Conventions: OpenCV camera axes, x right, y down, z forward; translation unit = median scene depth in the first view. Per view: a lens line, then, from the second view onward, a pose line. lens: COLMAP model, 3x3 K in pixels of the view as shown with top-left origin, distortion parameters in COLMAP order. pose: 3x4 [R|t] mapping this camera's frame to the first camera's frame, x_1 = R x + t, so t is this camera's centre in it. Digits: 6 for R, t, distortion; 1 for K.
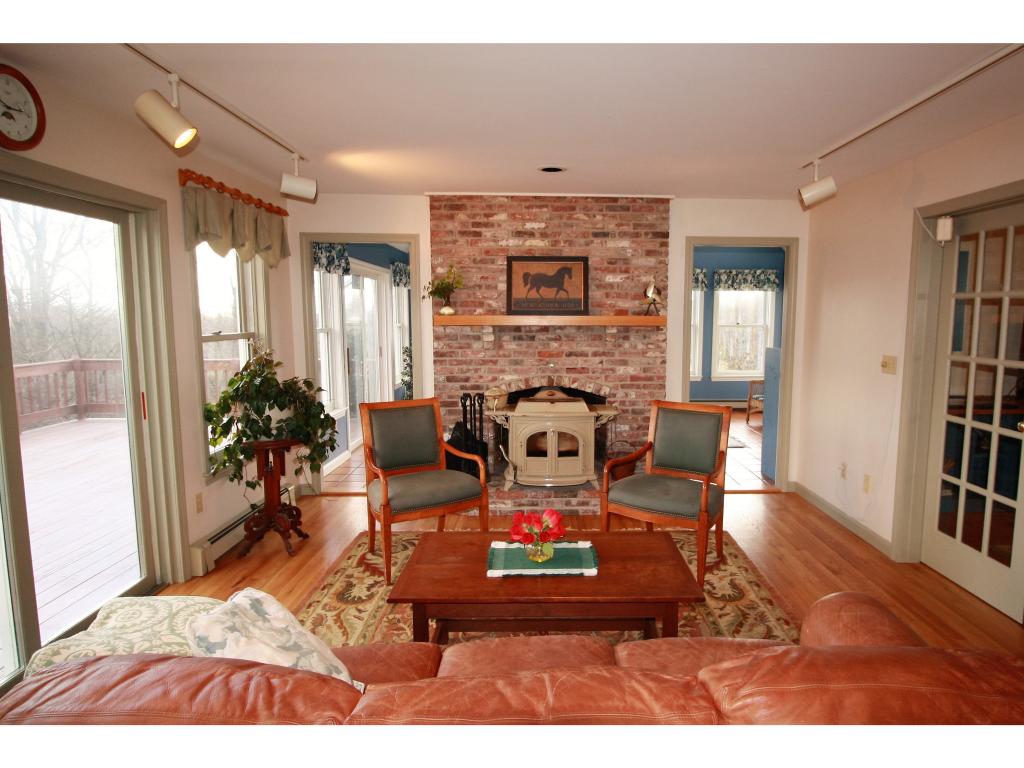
lens RADIAL K [[561.4, 0, 512.0], [0, 561.4, 384.0], [0, 0, 1]] dist [0.000411, 0.000037]
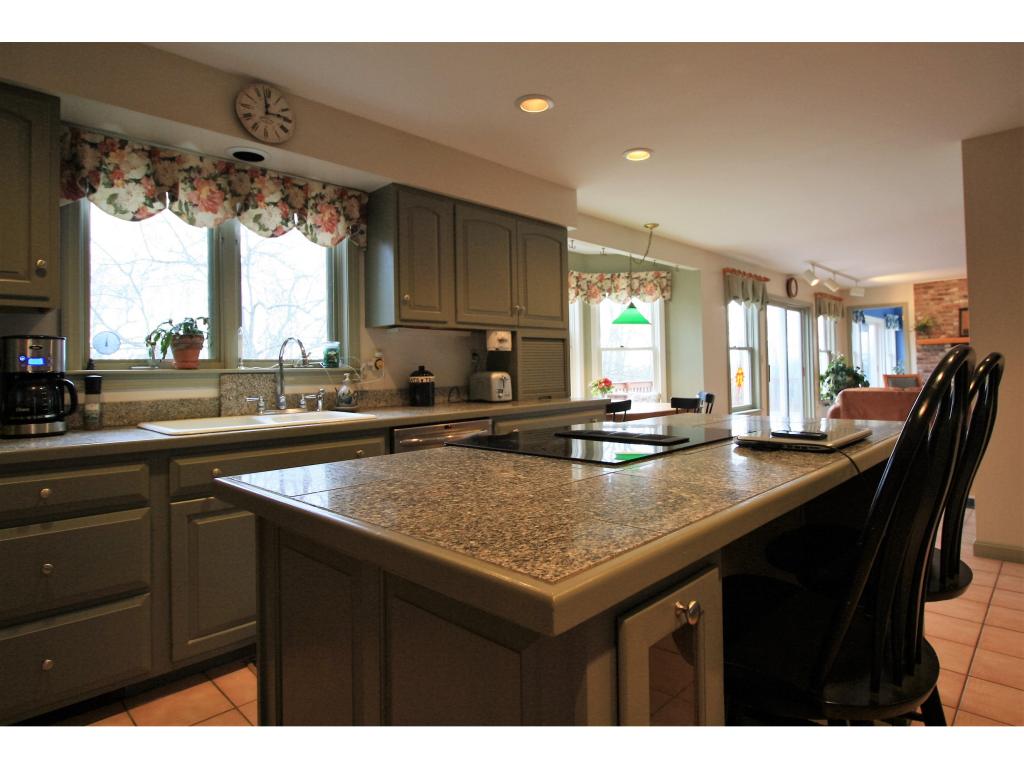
lens RADIAL K [[559.7, 0, 512.0], [0, 559.7, 384.0], [0, 0, 1]] dist [-0.052951, -0.000041]
pose [[0.710535, -0.012955, -0.703543, 0.208209], [-0.052696, 0.996043, -0.071561, 0.262147], [0.701686, 0.087920, 0.707041, -1.452228]]
